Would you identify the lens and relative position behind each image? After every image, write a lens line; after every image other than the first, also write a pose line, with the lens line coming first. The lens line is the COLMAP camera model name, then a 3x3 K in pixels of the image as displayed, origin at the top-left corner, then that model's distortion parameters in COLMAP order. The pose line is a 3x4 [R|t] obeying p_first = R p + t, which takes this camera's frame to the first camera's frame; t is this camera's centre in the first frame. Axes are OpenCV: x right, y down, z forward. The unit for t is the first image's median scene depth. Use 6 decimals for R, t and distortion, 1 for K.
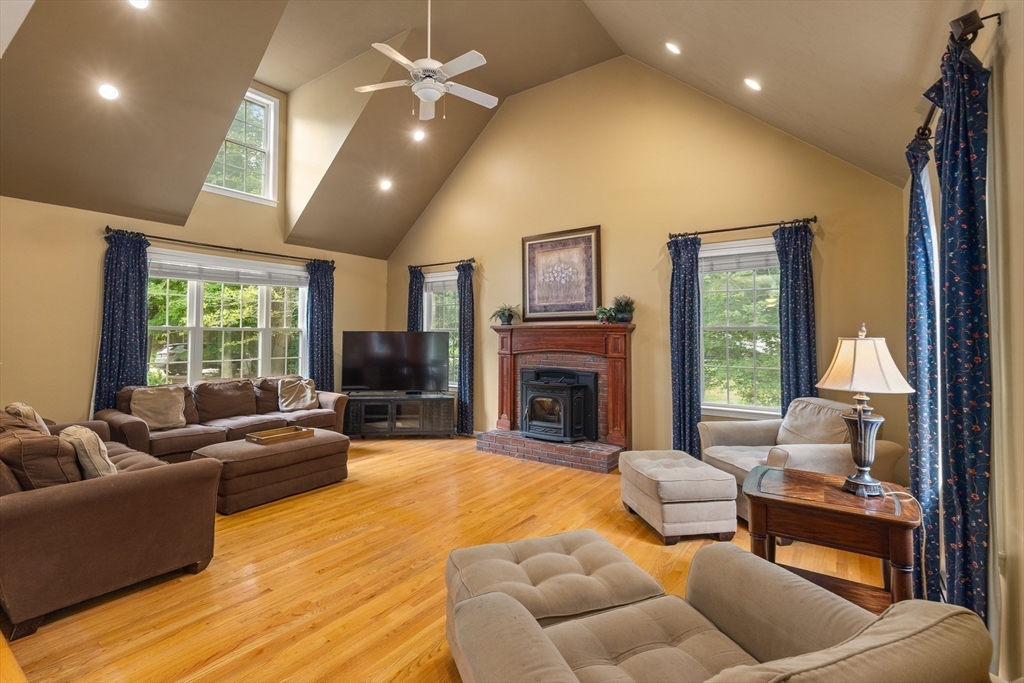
lens RADIAL K [[467.1, 0, 513.6], [0, 467.1, 323.6], [0, 0, 1]] dist [0.002540, 0.001887]
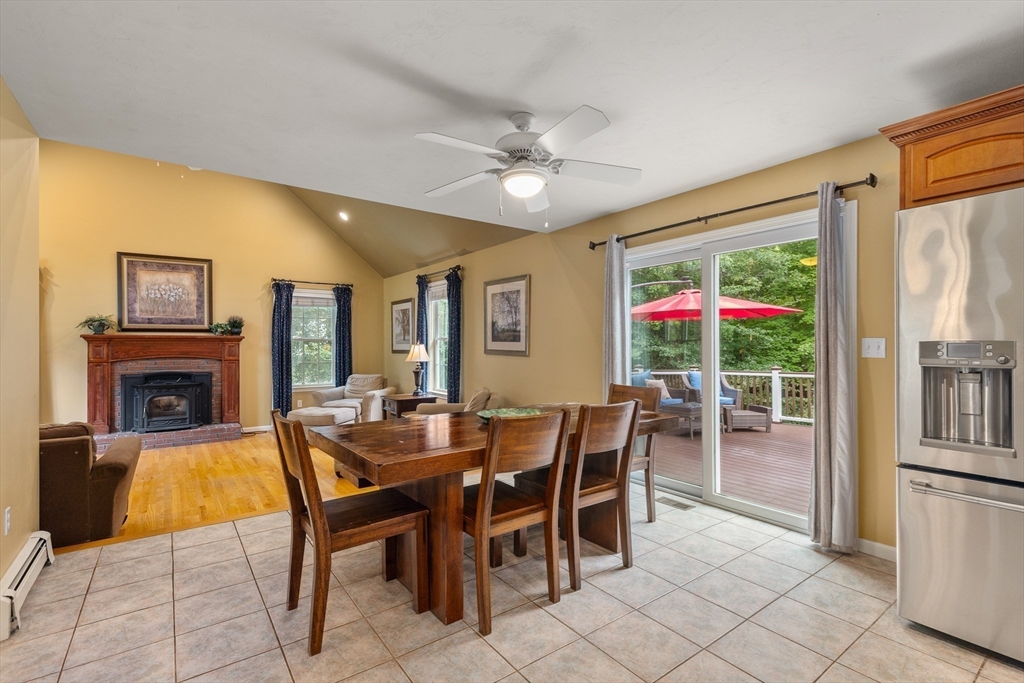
lens RADIAL K [[467.1, 0, 511.1], [0, 467.1, 344.6], [0, 0, 1]] dist [0.002540, 0.001887]
pose [[0.320400, 0.001376, 0.947281, -0.773657], [-0.019815, 0.999790, 0.005250, 0.003026], [-0.947075, -0.020452, 0.320360, -0.212015]]
